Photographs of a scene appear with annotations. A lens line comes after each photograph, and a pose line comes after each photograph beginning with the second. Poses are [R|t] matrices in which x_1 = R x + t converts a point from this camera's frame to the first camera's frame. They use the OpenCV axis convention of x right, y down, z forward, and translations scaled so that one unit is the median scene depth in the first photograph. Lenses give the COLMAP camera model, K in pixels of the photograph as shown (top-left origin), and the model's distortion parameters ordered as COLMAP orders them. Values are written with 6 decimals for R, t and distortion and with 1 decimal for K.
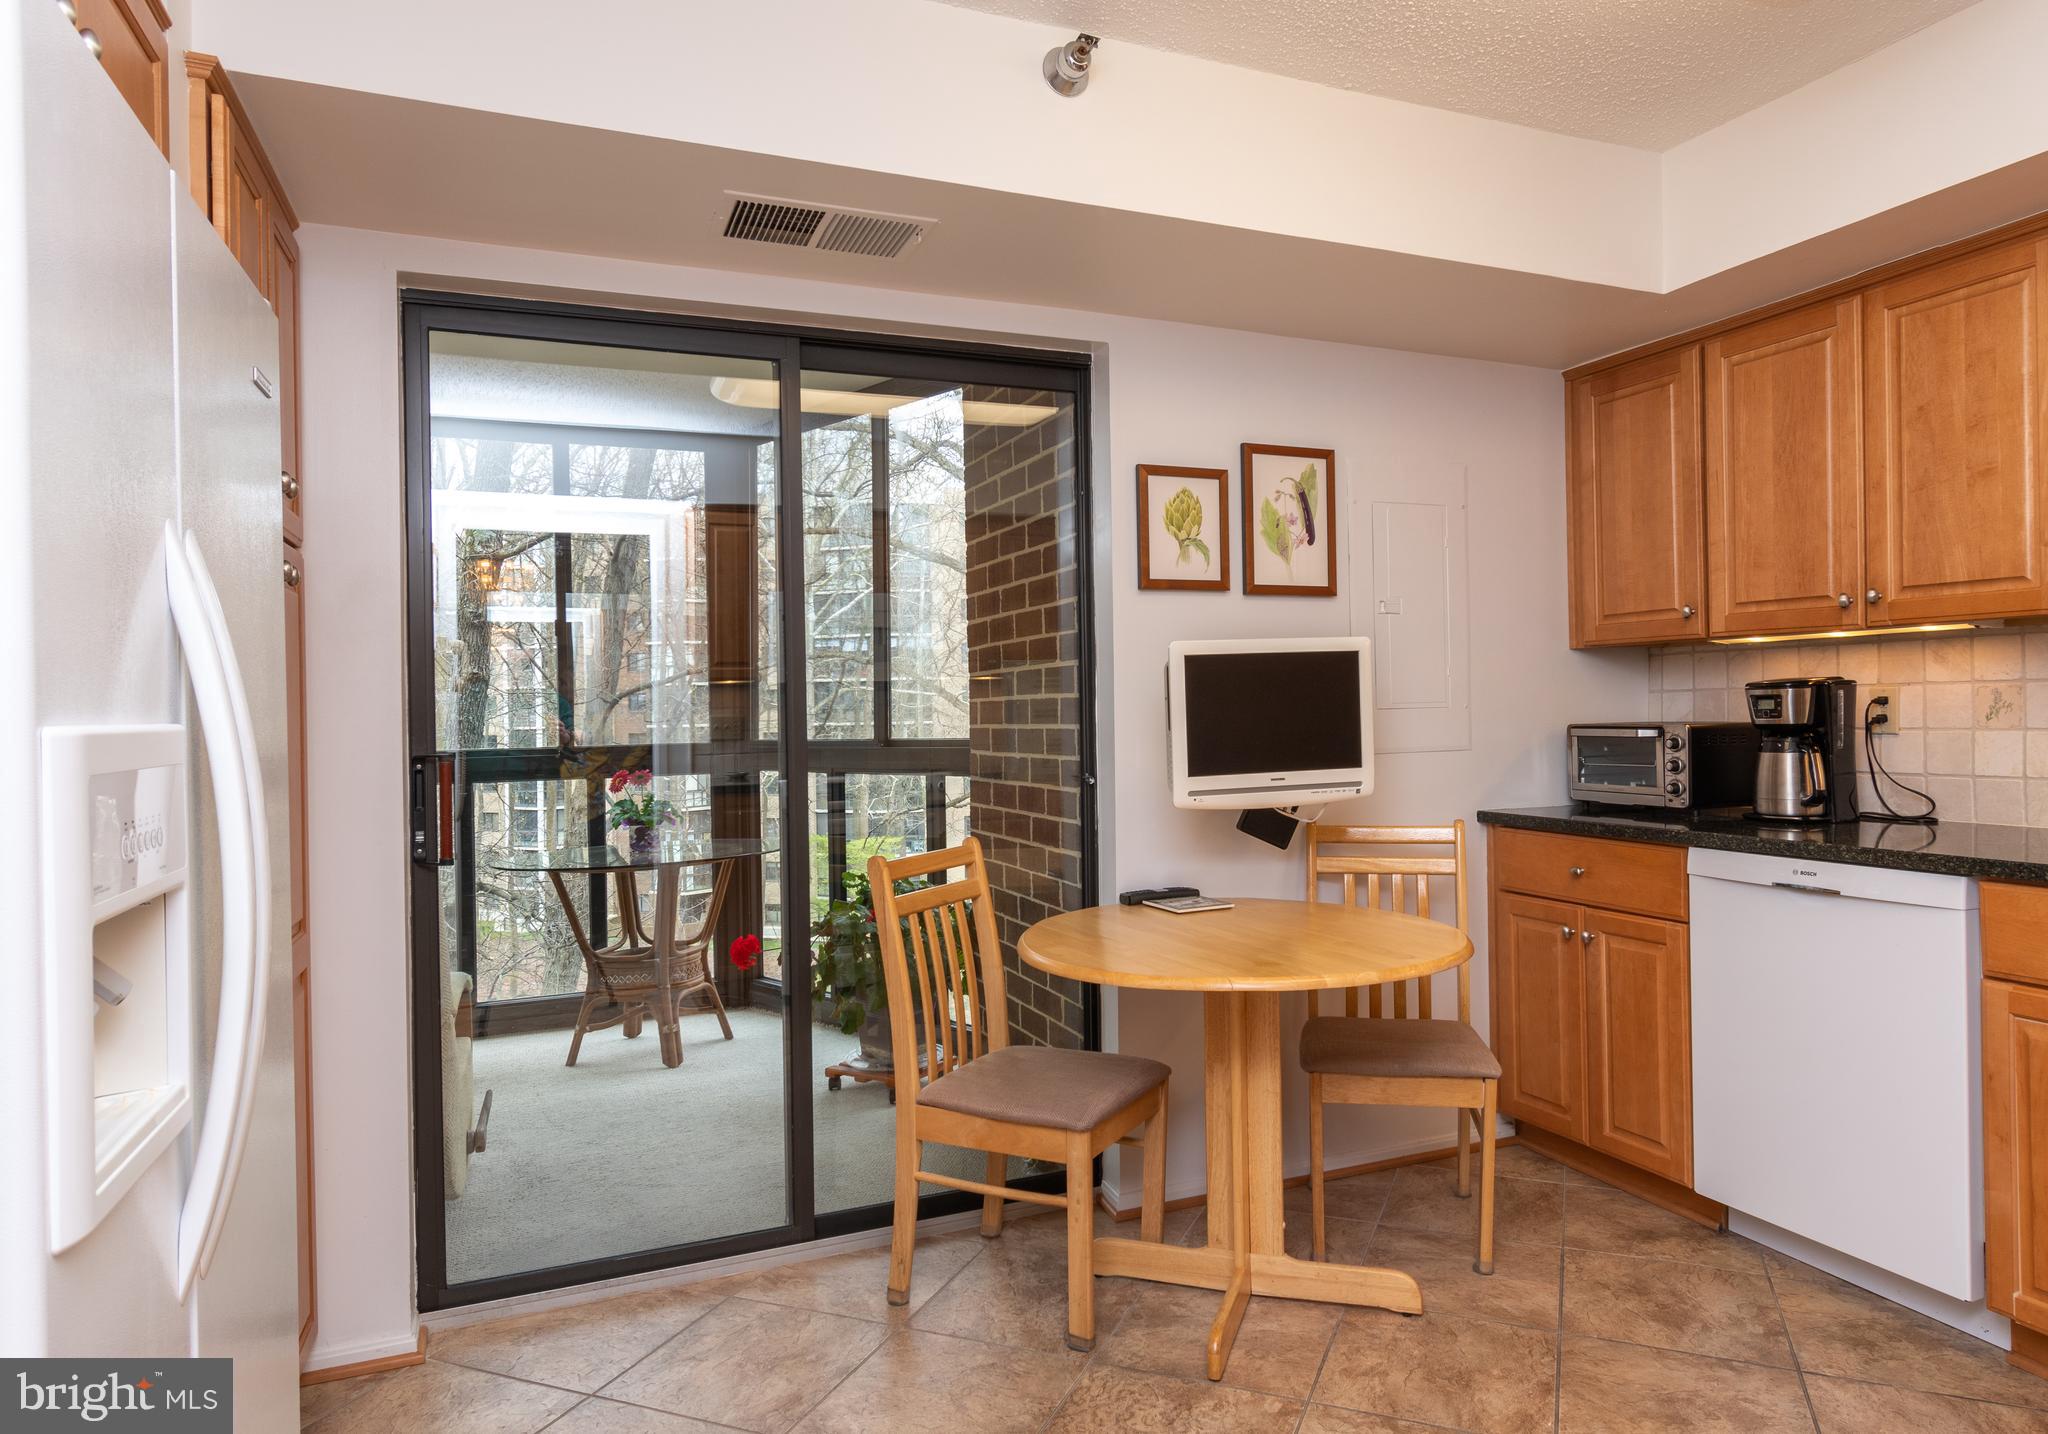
lens RADIAL K [[1237.4, 0, 1024.0], [0, 1237.4, 717.0], [0, 0, 1]] dist [0.000129, 0.000236]
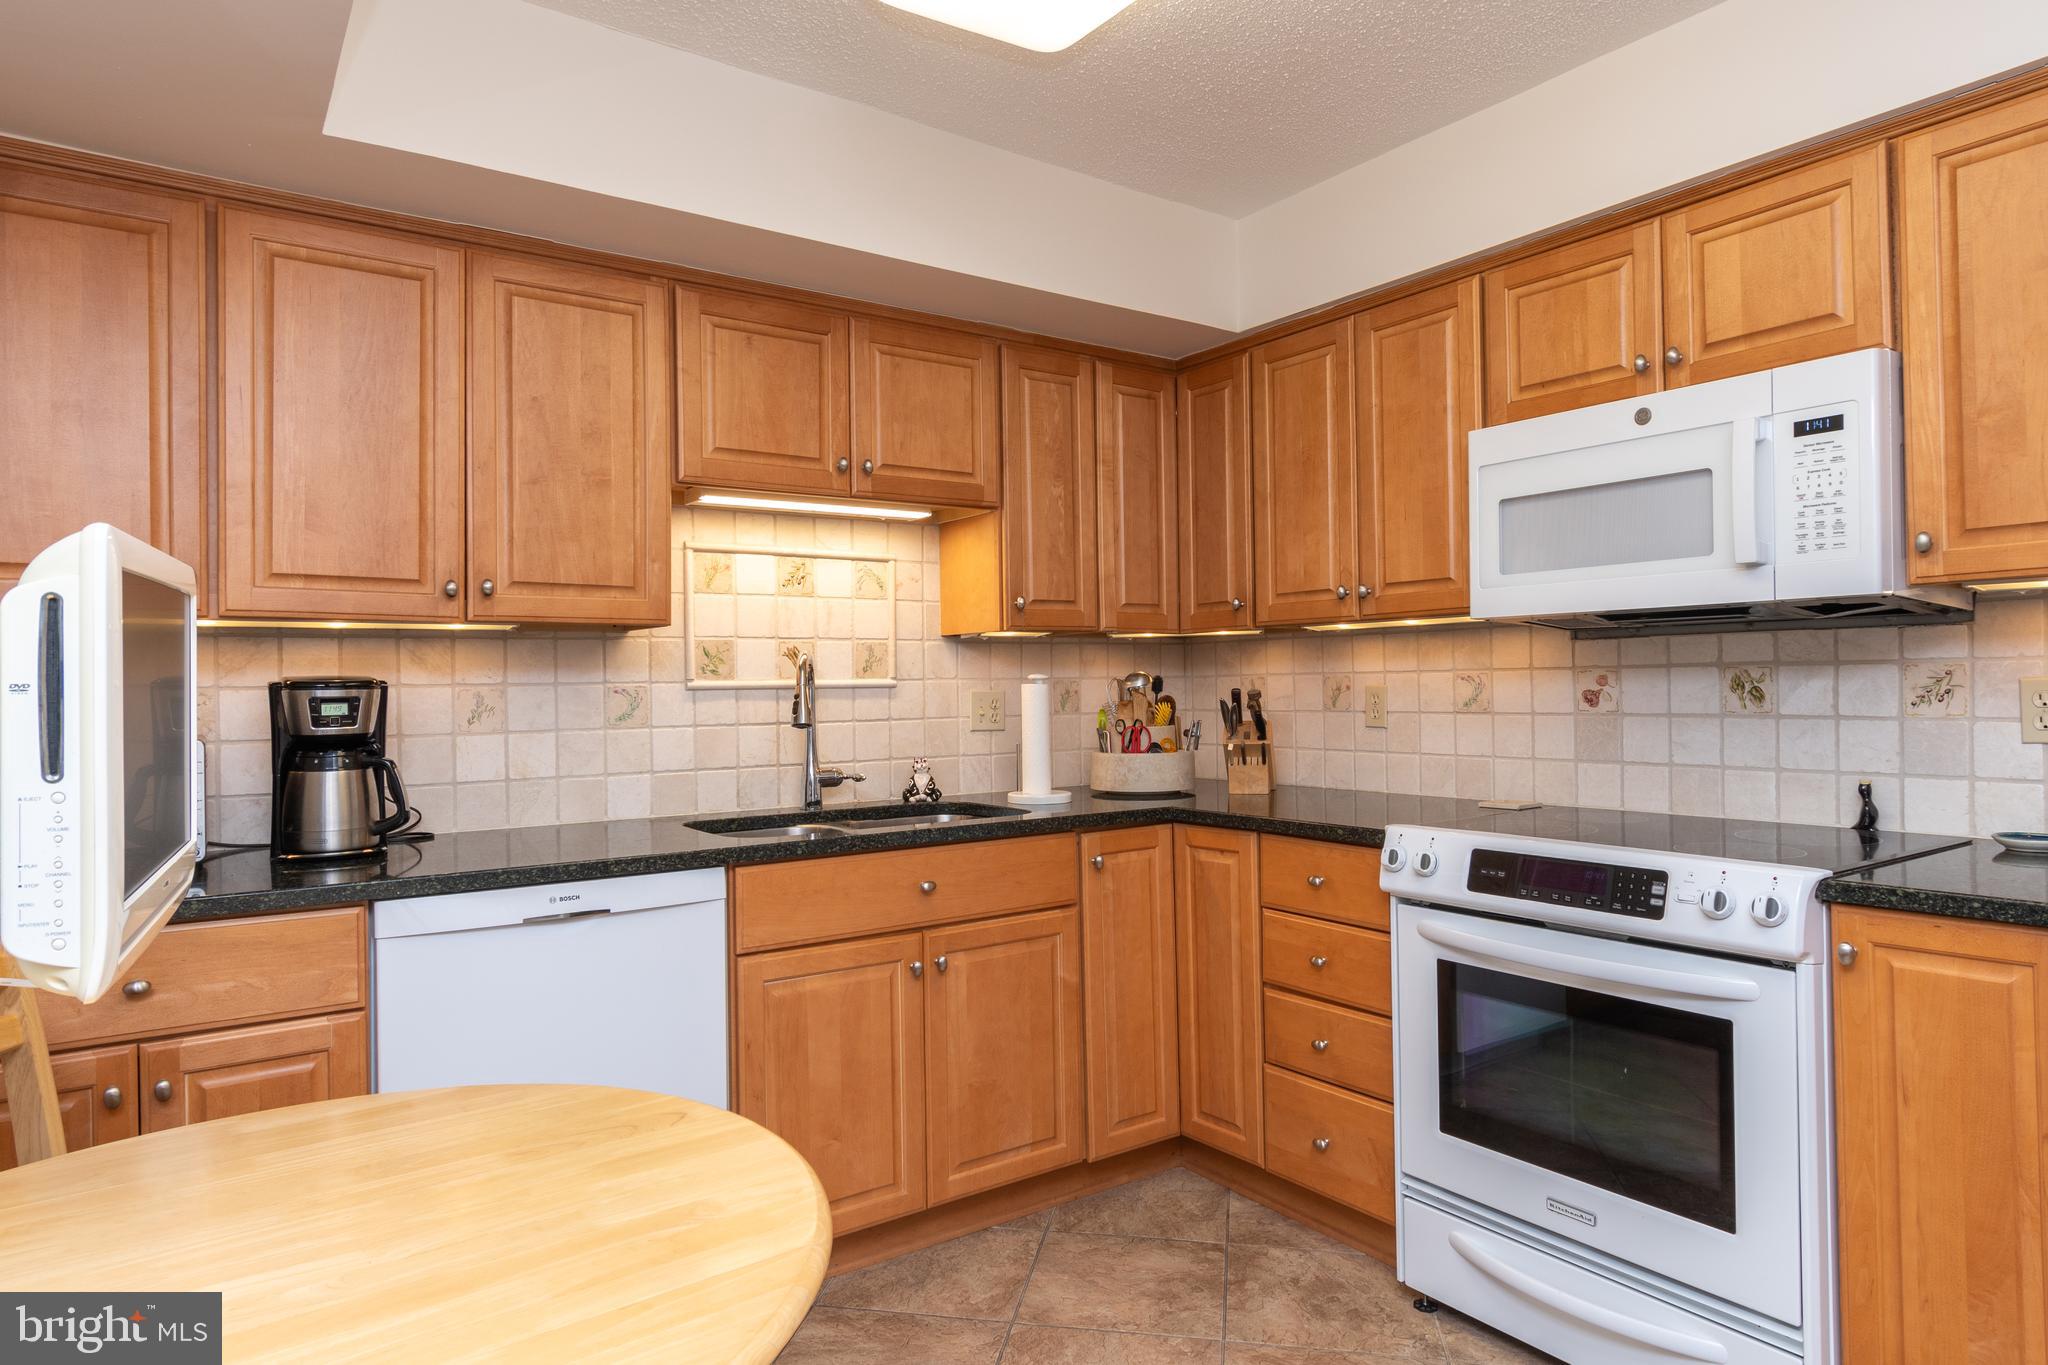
lens RADIAL K [[1245.7, 0, 1024.0], [0, 1245.7, 682.5], [0, 0, 1]] dist [-0.001272, -0.000392]
pose [[-0.195411, 0.026689, 0.980358, -0.282804], [0.032562, 0.999255, -0.020713, 0.003909], [-0.980181, 0.027875, -0.196134, 0.785585]]
